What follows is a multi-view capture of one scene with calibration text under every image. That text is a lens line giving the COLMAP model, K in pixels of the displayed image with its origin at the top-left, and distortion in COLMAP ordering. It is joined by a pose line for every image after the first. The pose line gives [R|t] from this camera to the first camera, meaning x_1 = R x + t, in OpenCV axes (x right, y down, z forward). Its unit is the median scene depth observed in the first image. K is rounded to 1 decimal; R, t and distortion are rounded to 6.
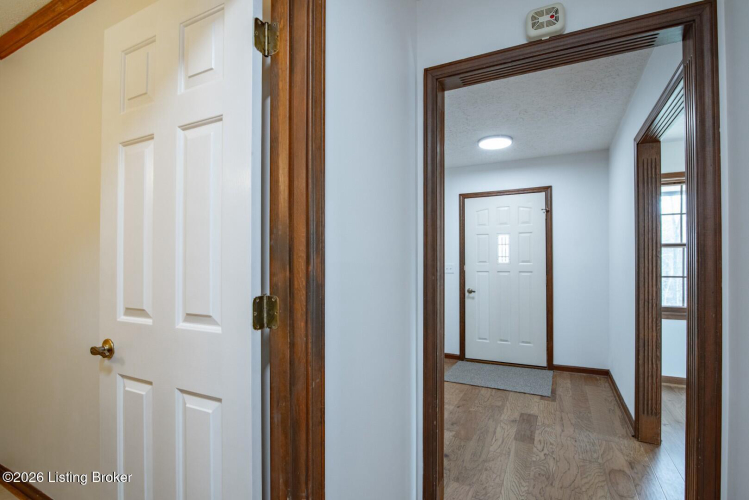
lens RADIAL K [[353.5, 0, 372.3], [0, 353.5, 253.6], [0, 0, 1]] dist [-0.018884, 0.000536]
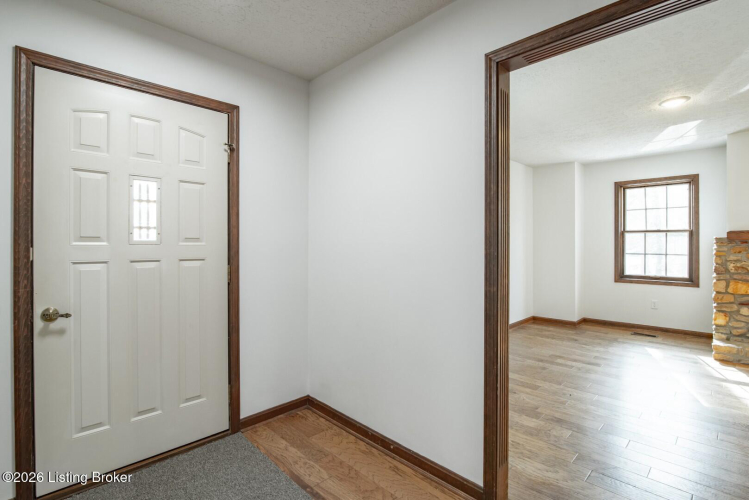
lens RADIAL K [[353.5, 0, 367.9], [0, 353.5, 247.3], [0, 0, 1]] dist [-0.018884, 0.000536]
pose [[0.341247, 0.004149, 0.939965, 0.045348], [-0.010949, 0.999940, -0.000439, 0.031048], [-0.939910, -0.010142, 0.341272, 0.579029]]
